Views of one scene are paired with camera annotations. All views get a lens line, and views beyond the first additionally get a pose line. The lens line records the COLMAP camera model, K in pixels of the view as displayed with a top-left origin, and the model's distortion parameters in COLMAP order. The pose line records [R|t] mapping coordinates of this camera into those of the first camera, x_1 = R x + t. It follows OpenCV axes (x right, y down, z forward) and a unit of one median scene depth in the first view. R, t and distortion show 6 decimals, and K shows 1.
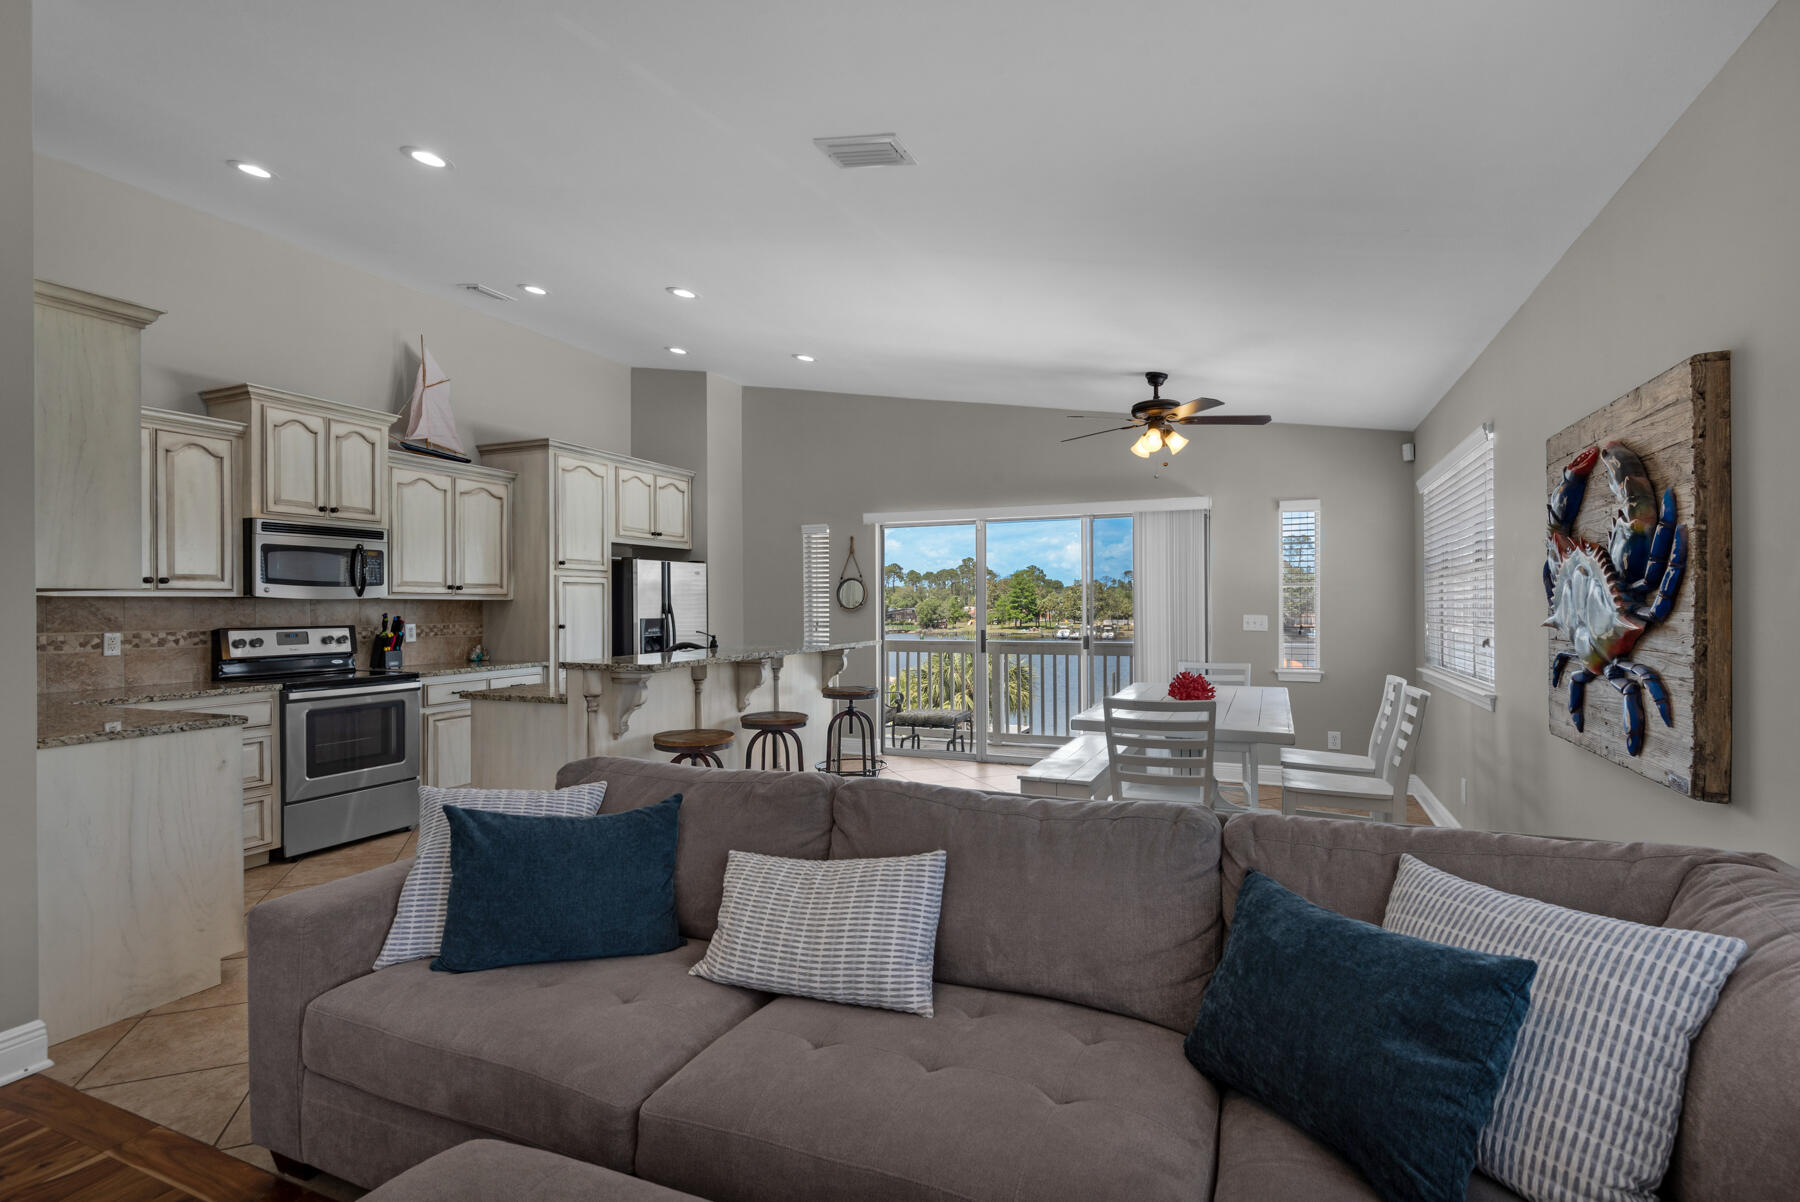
lens RADIAL K [[861.5, 0, 900.0], [0, 861.5, 601.0], [0, 0, 1]] dist [0.046440, -0.000034]
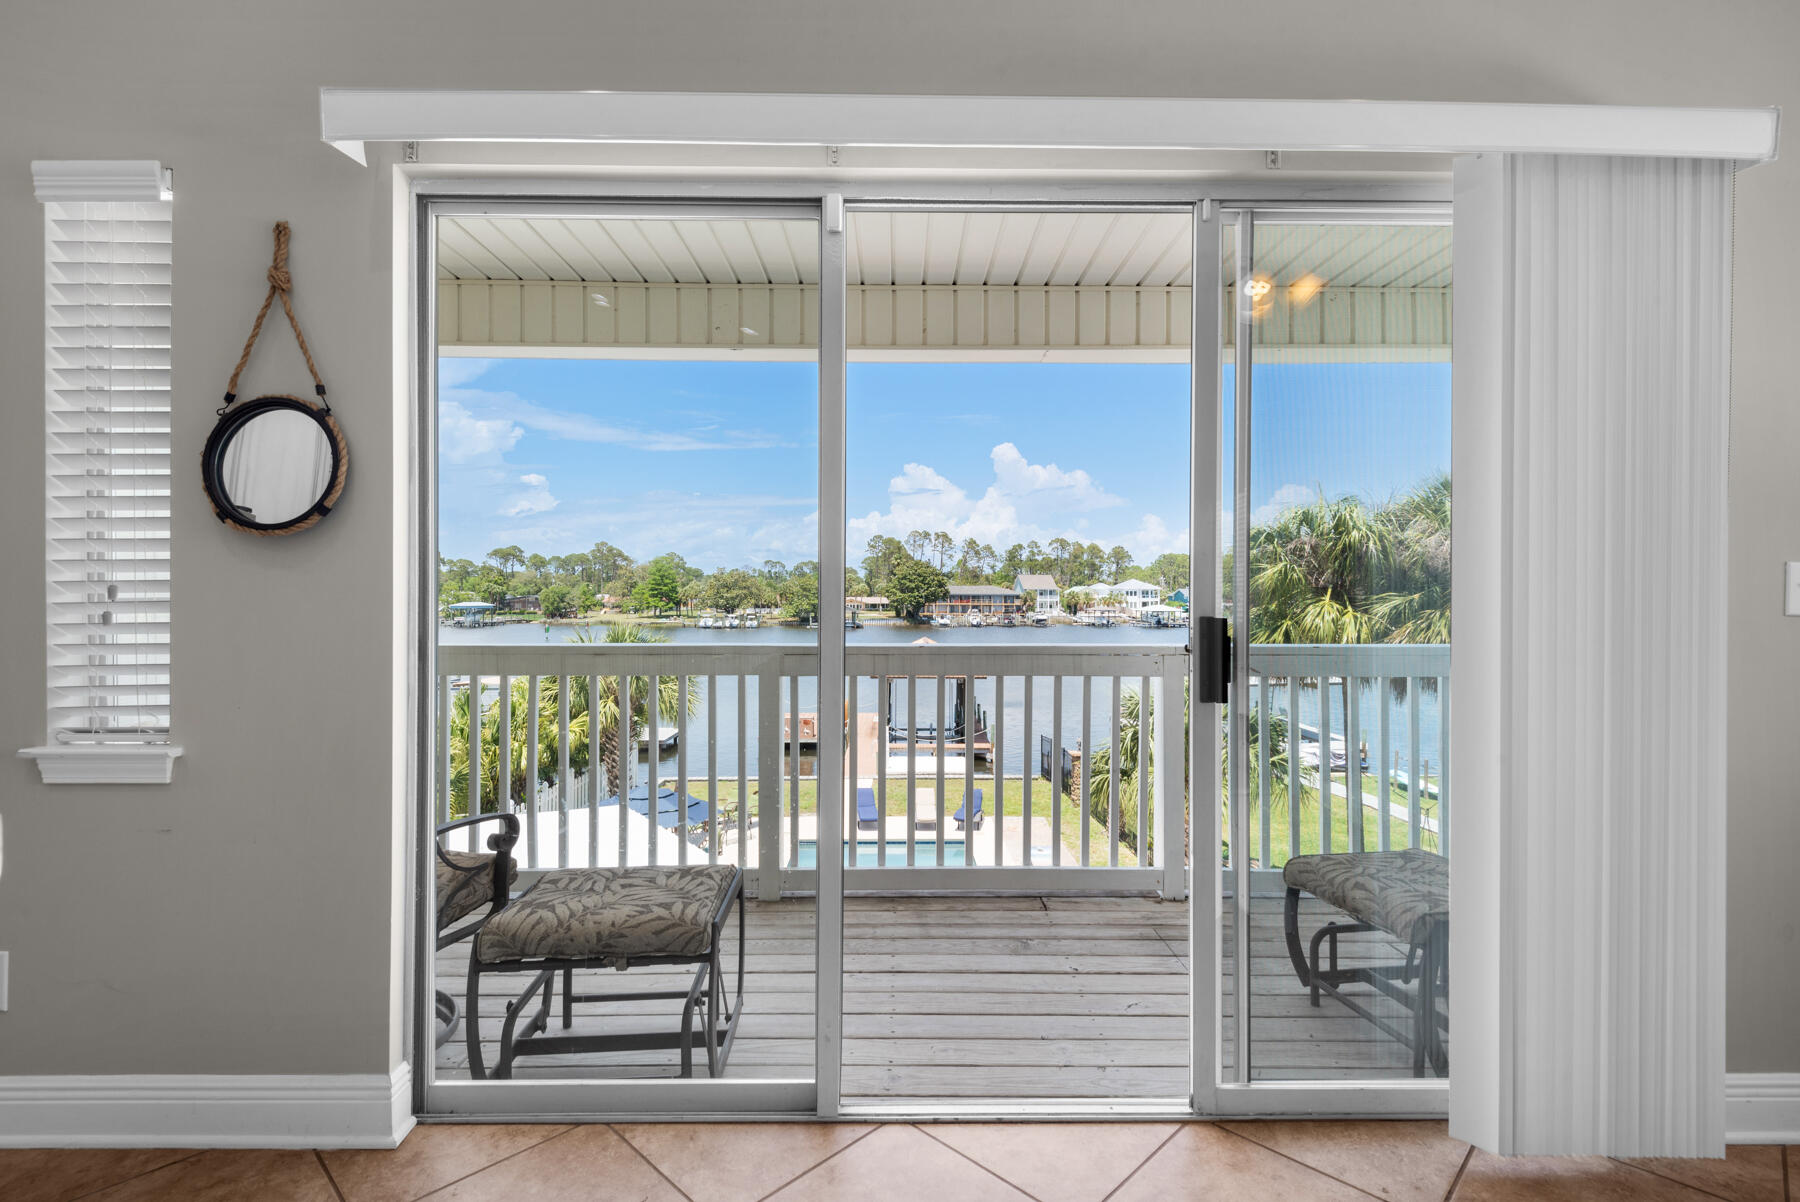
lens RADIAL K [[861.5, 0, 900.0], [0, 861.5, 601.0], [0, 0, 1]] dist [0.046440, -0.000034]
pose [[0.916372, 0.004815, 0.400299, 0.002706], [-0.009949, 0.999893, 0.010749, 0.025162], [-0.400204, -0.013832, 0.916322, 0.726068]]
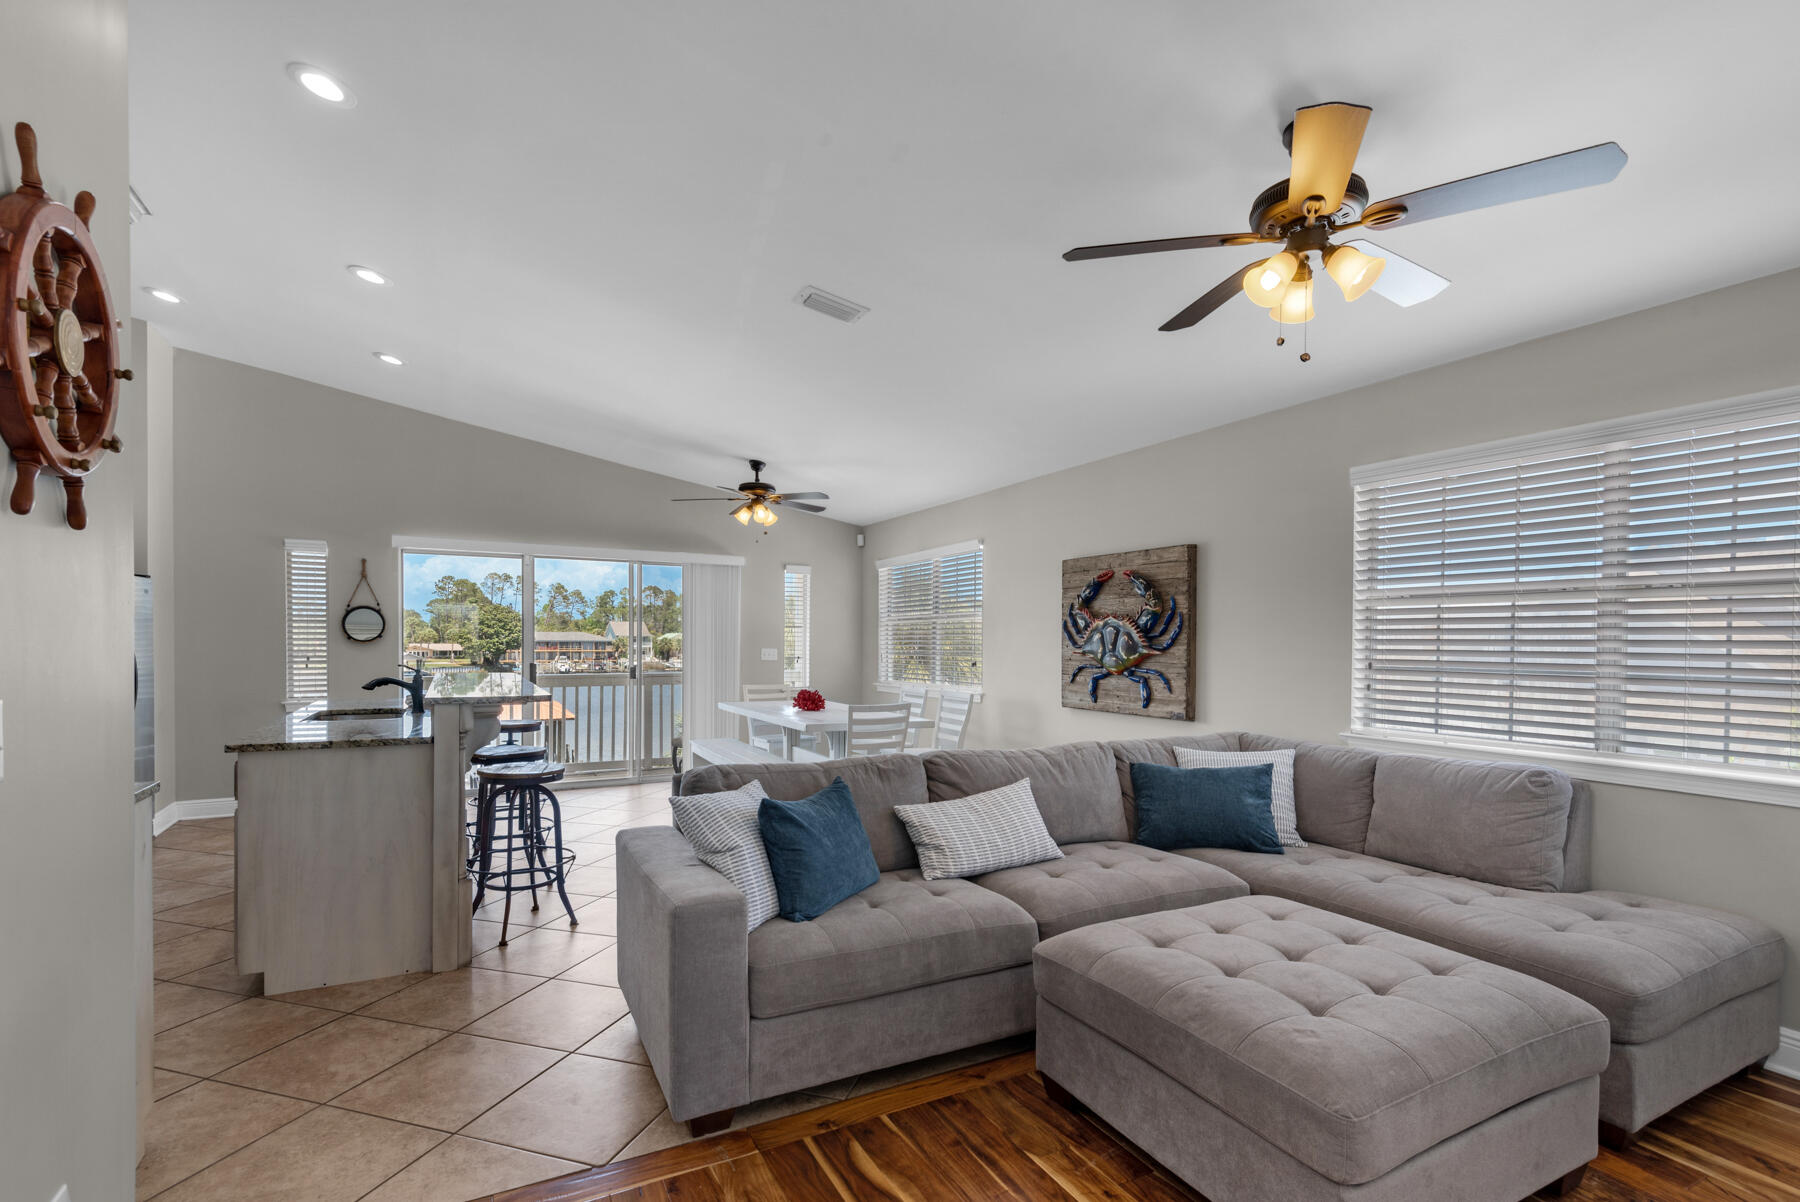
lens RADIAL K [[832.1, 0, 899.7], [0, 832.1, 645.2], [0, 0, 1]] dist [0.037095, -0.000222]
pose [[0.636404, 0.005292, 0.771337, -0.380479], [-0.012265, 0.999919, 0.003260, 0.003043], [-0.771258, -0.011535, 0.636418, 0.032351]]
